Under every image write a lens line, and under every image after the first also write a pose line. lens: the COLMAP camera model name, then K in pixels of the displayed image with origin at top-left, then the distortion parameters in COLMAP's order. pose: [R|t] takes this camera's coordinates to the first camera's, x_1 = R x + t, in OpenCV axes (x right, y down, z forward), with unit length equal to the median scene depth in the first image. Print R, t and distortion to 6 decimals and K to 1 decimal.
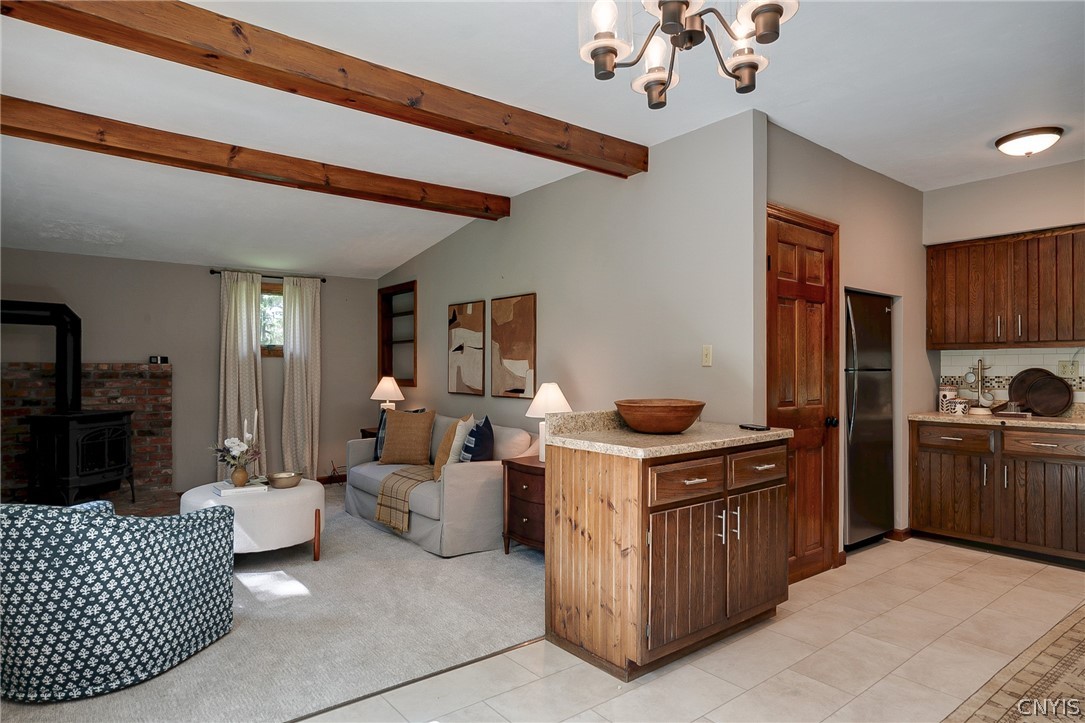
lens RADIAL K [[624.5, 0, 541.6], [0, 624.5, 362.2], [0, 0, 1]] dist [-0.038135, 0.031868]
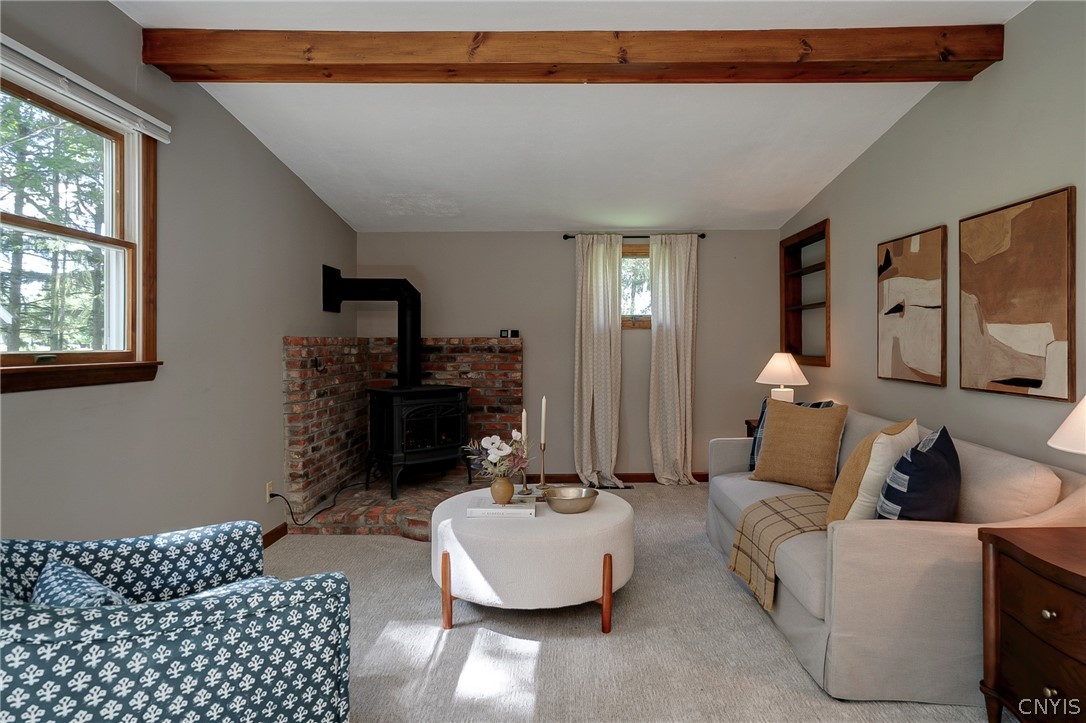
lens RADIAL K [[535.9, 0, 518.0], [0, 535.9, 342.8], [0, 0, 1]] dist [-0.006692, 0.005504]
pose [[0.699320, -0.004026, -0.714797, -0.012164], [0.011179, 0.999923, 0.005305, 0.004743], [0.714721, -0.011701, 0.699311, 0.339549]]
